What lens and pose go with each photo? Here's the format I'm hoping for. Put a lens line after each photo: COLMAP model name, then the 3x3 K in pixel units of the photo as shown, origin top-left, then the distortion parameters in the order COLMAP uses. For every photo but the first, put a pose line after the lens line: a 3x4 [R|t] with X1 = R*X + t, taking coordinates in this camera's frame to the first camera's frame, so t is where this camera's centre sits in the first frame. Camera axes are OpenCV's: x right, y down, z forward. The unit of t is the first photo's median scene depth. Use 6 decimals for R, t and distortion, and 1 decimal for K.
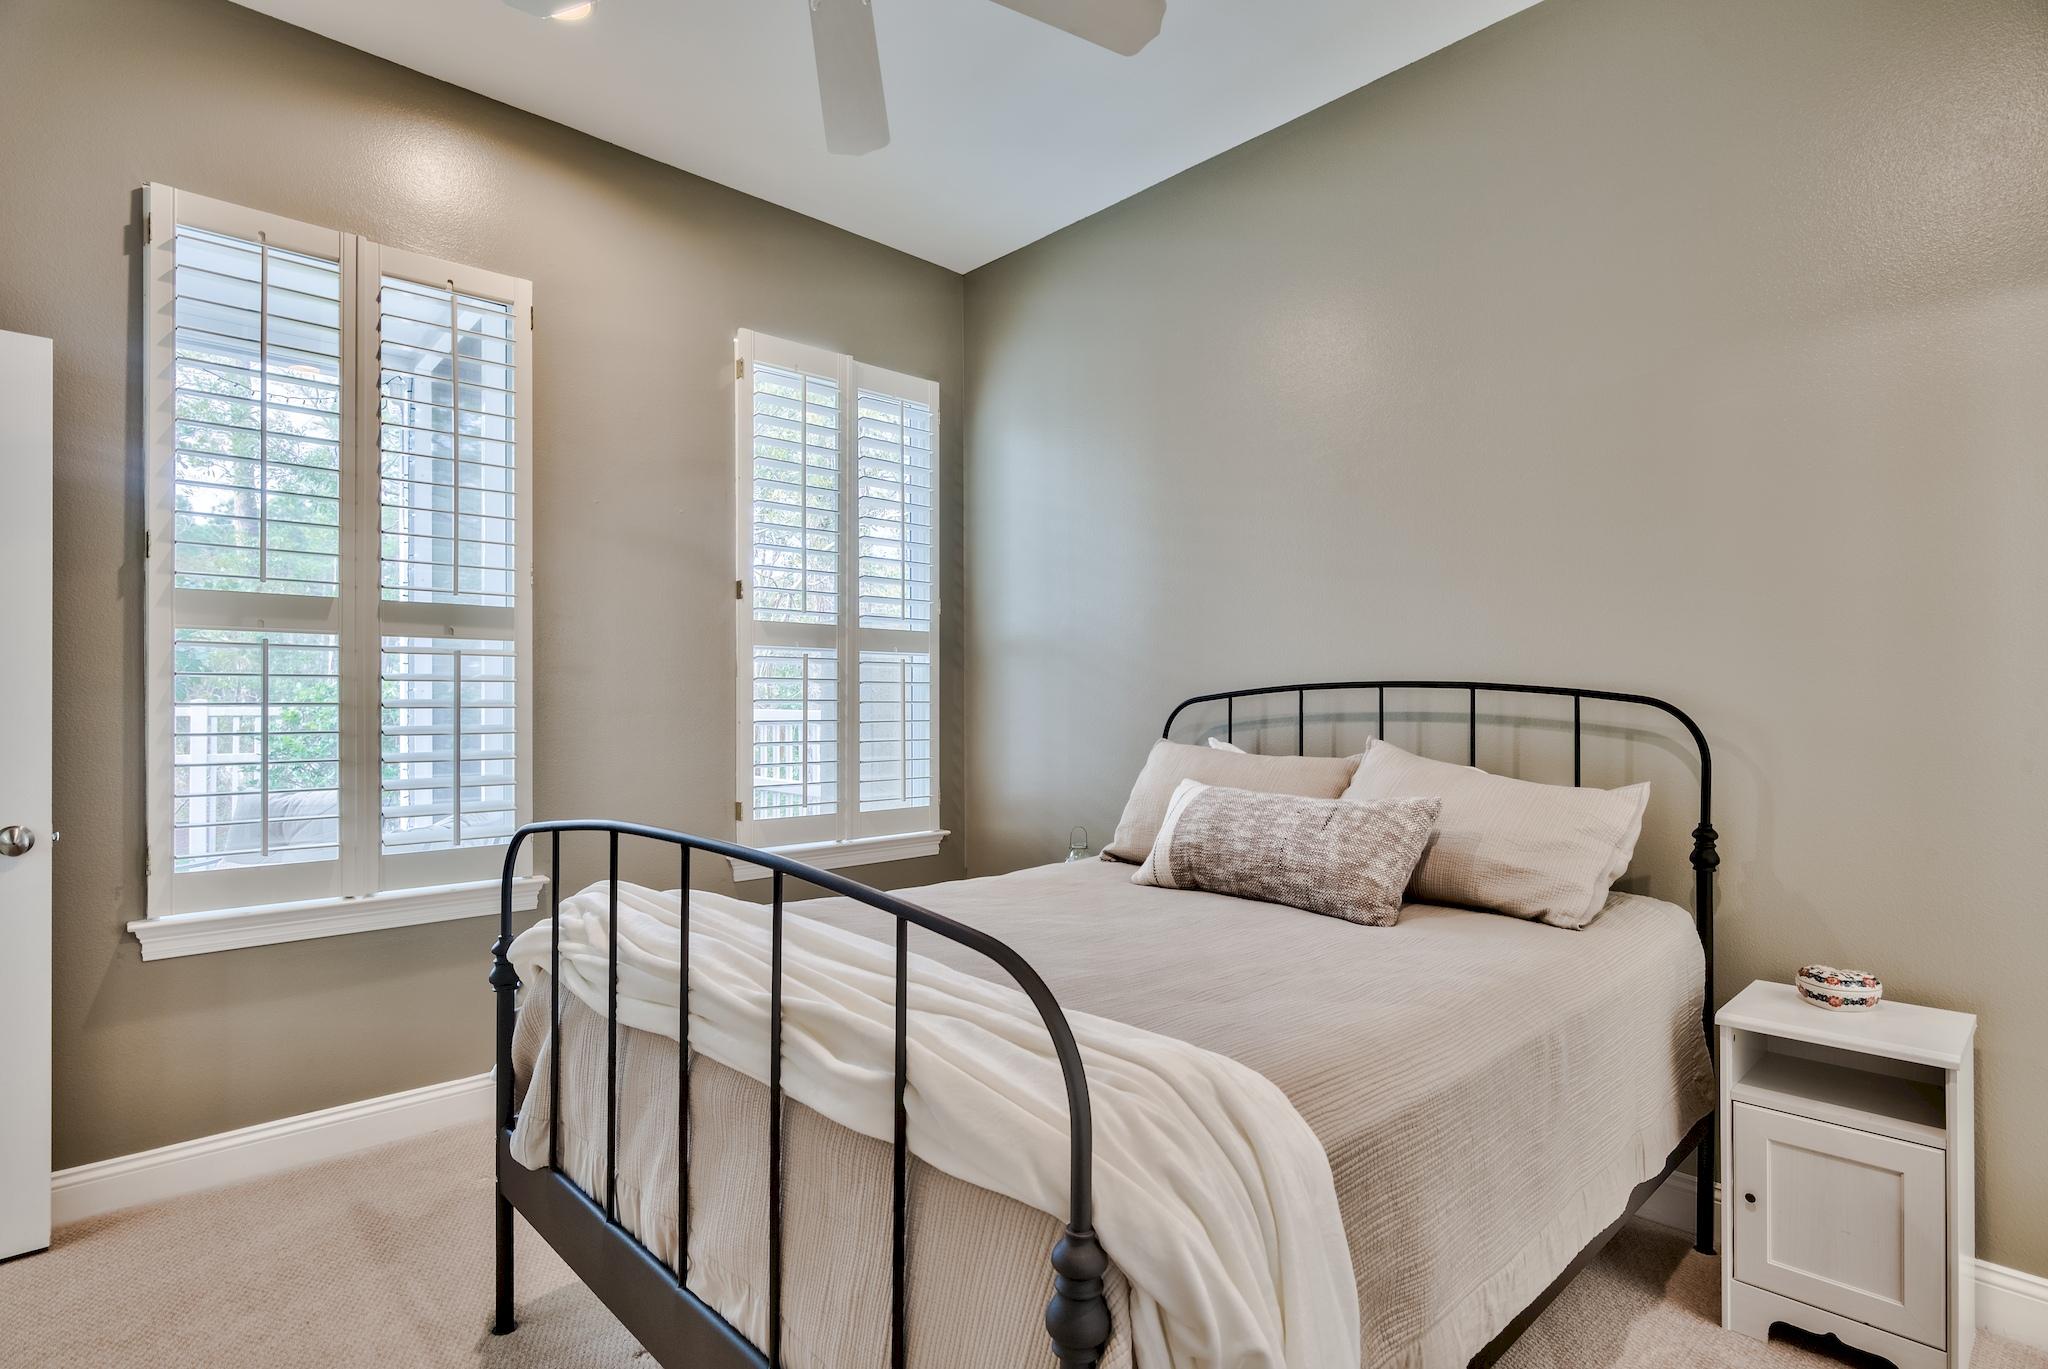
lens RADIAL K [[1017.5, 0, 1020.2], [0, 1017.5, 687.6], [0, 0, 1]] dist [0.000253, -0.002104]
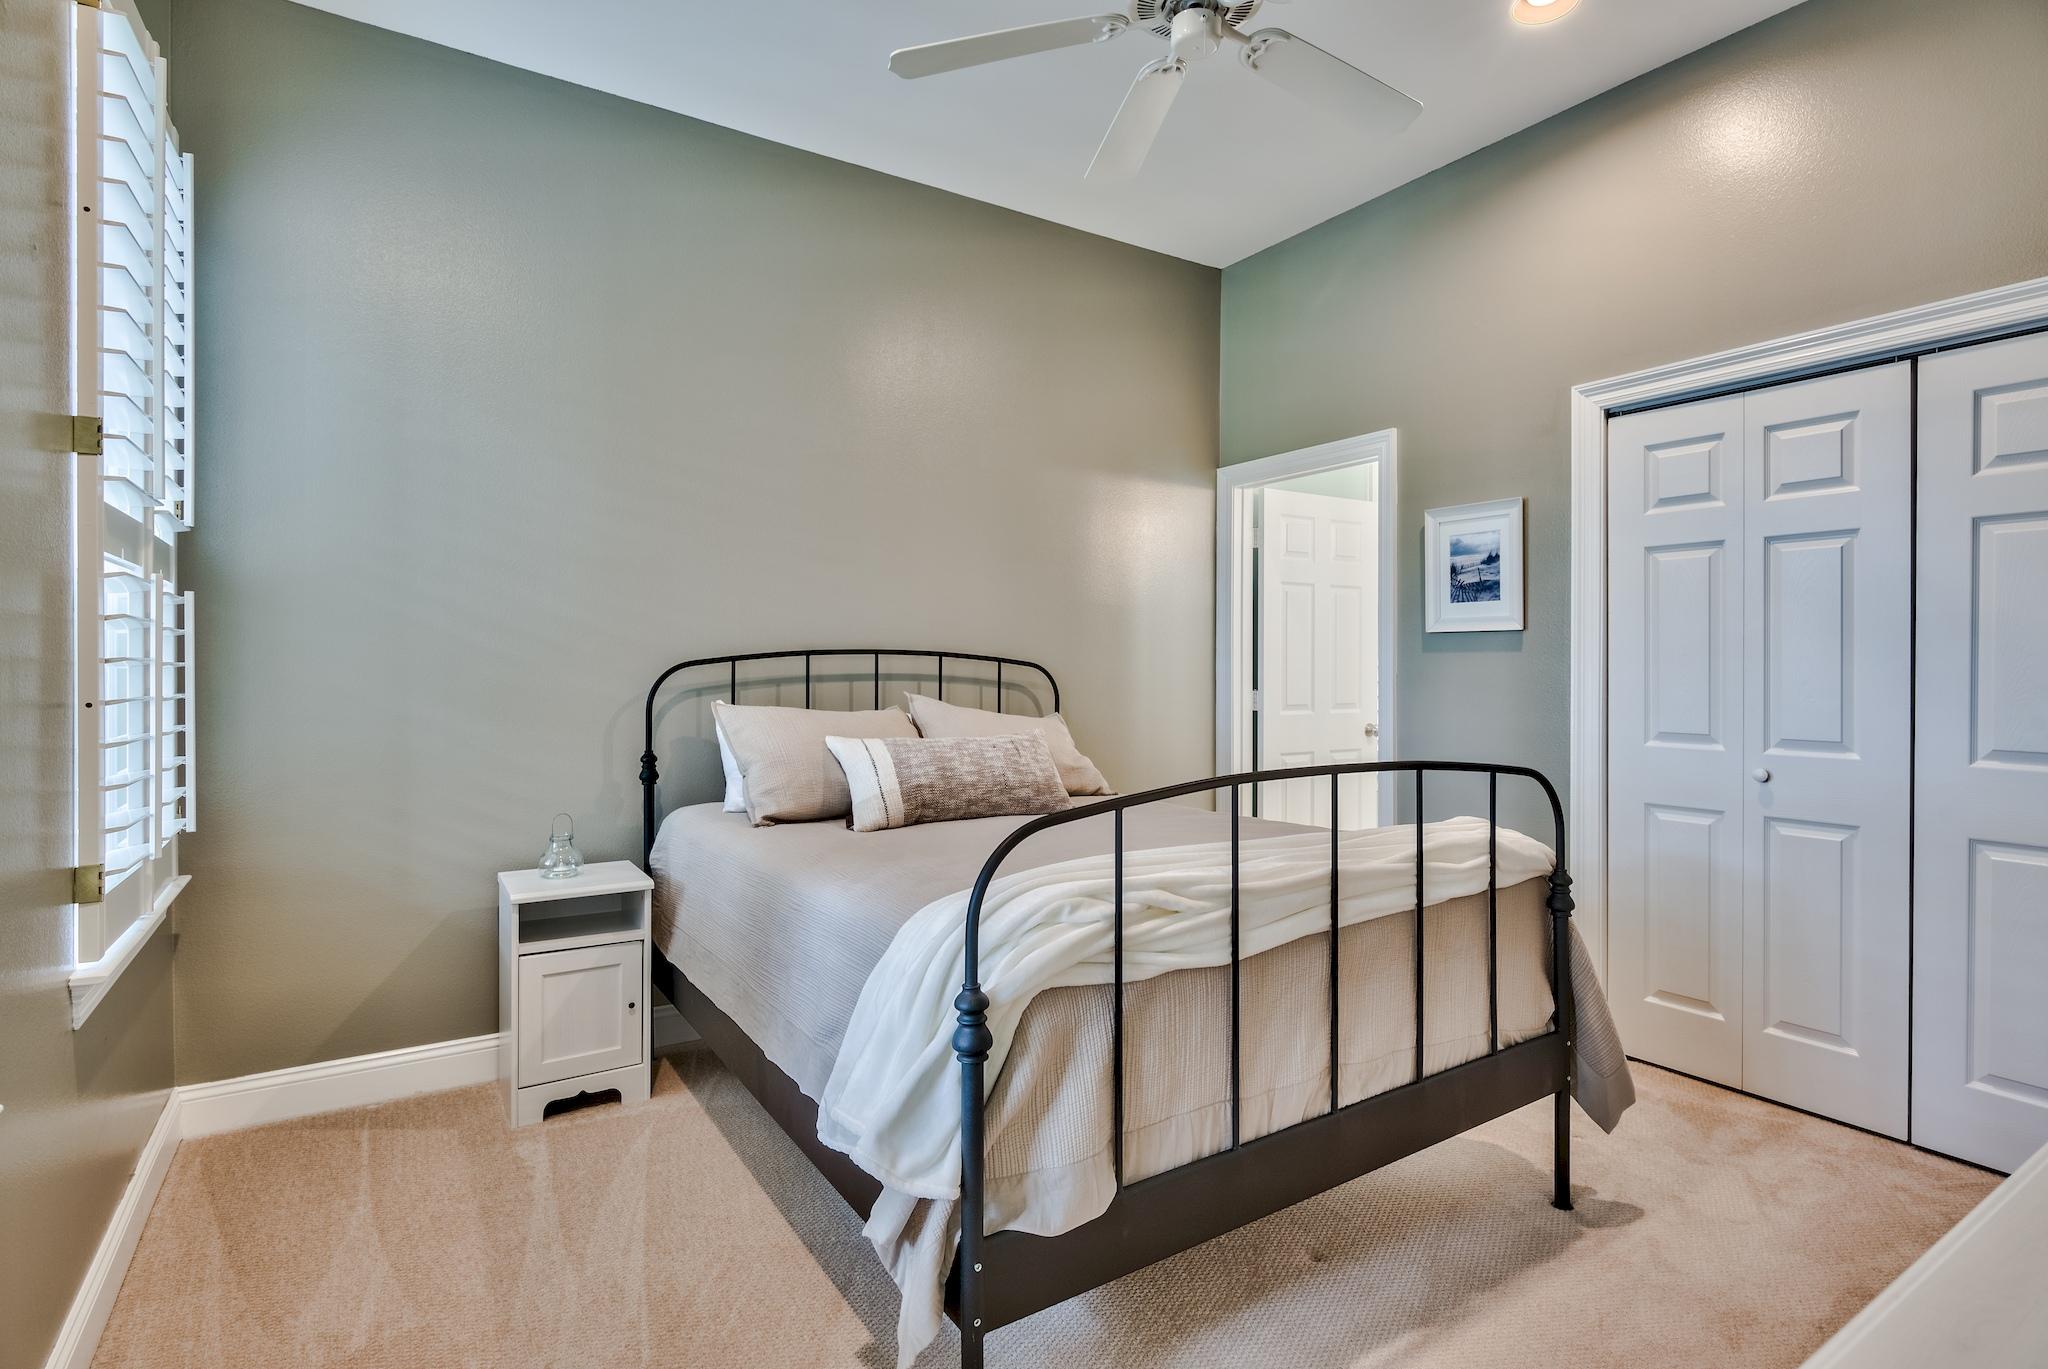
lens RADIAL K [[1017.5, 0, 1008.5], [0, 1017.5, 666.2], [0, 0, 1]] dist [0.000253, -0.002104]
pose [[0.193343, 0.000902, 0.981131, -0.999709], [-0.015954, 0.999870, 0.002225, 0.010942], [-0.981001, -0.016083, 0.193333, 0.687278]]
